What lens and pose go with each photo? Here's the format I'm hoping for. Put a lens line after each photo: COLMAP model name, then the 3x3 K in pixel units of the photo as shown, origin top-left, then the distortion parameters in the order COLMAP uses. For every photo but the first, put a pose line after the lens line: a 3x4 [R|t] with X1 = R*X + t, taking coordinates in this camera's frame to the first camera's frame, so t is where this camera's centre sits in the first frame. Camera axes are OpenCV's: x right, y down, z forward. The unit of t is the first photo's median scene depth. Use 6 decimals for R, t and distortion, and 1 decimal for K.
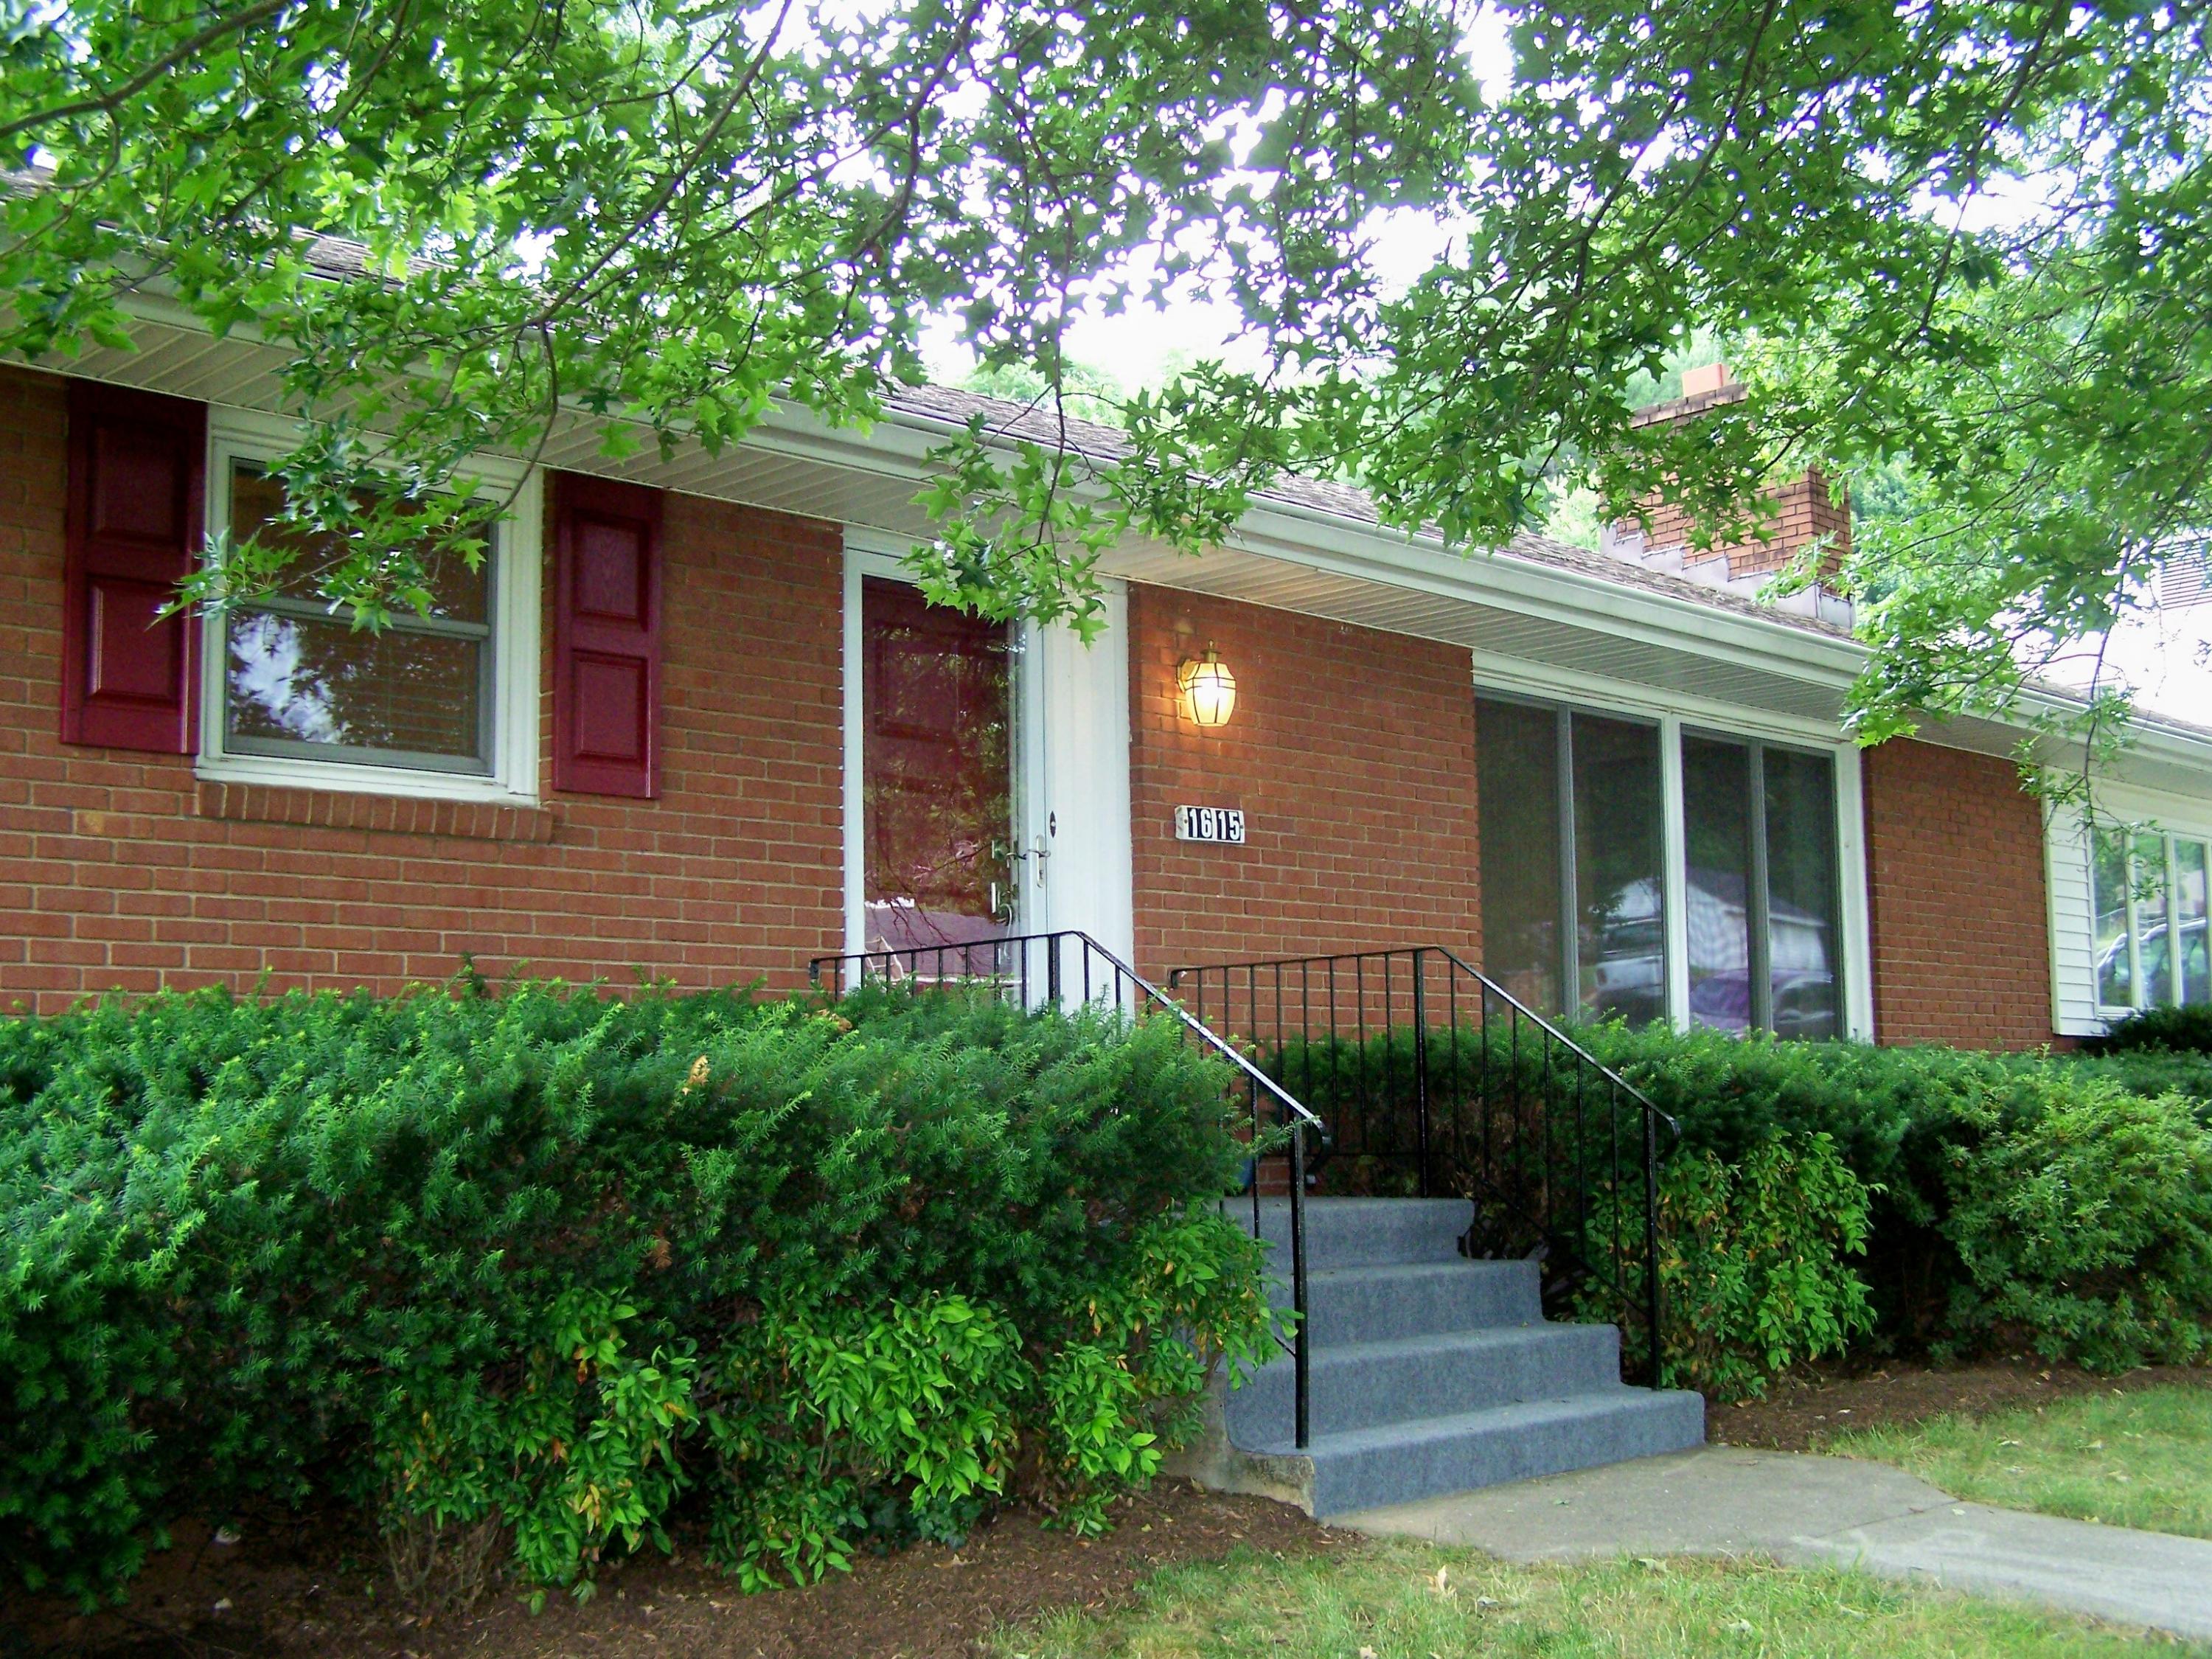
lens RADIAL K [[2506.7, 0, 1112.4], [0, 2506.7, 888.6], [0, 0, 1]] dist [-0.202957, 0.370937]
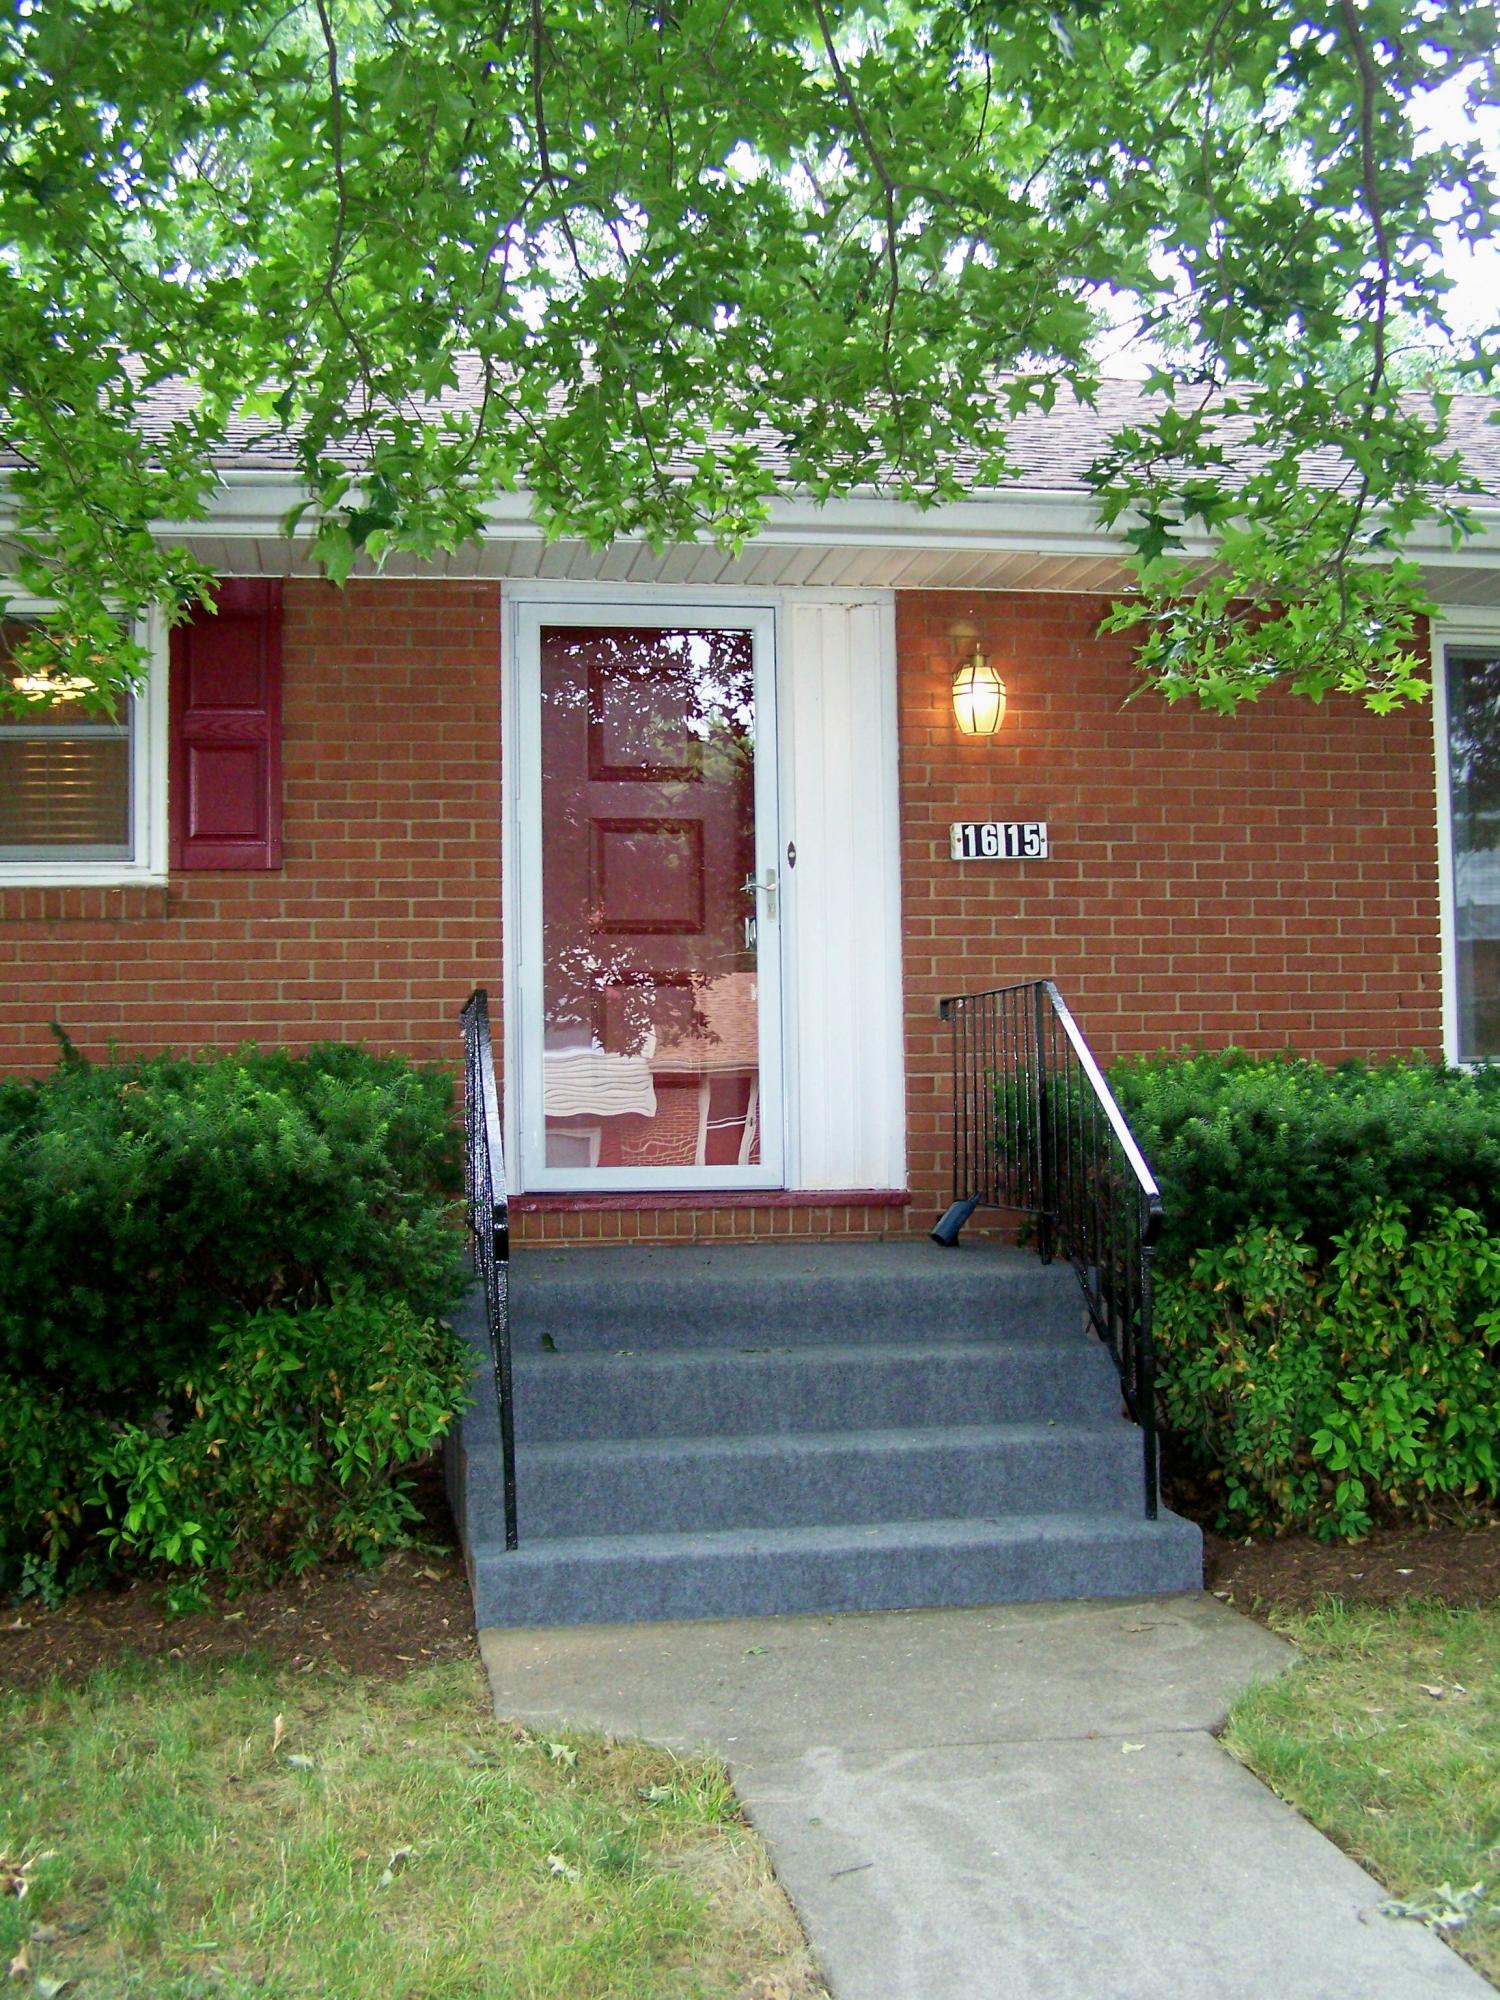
lens RADIAL K [[2266.5, 0, 697.3], [0, 2266.5, 1018.8], [0, 0, 1]] dist [-0.202957, 0.370937]
pose [[0.814819, -0.016436, -0.579482, 0.517929], [0.056340, 0.997111, 0.050940, -0.010559], [0.576971, -0.074155, 0.813392, 0.307017]]
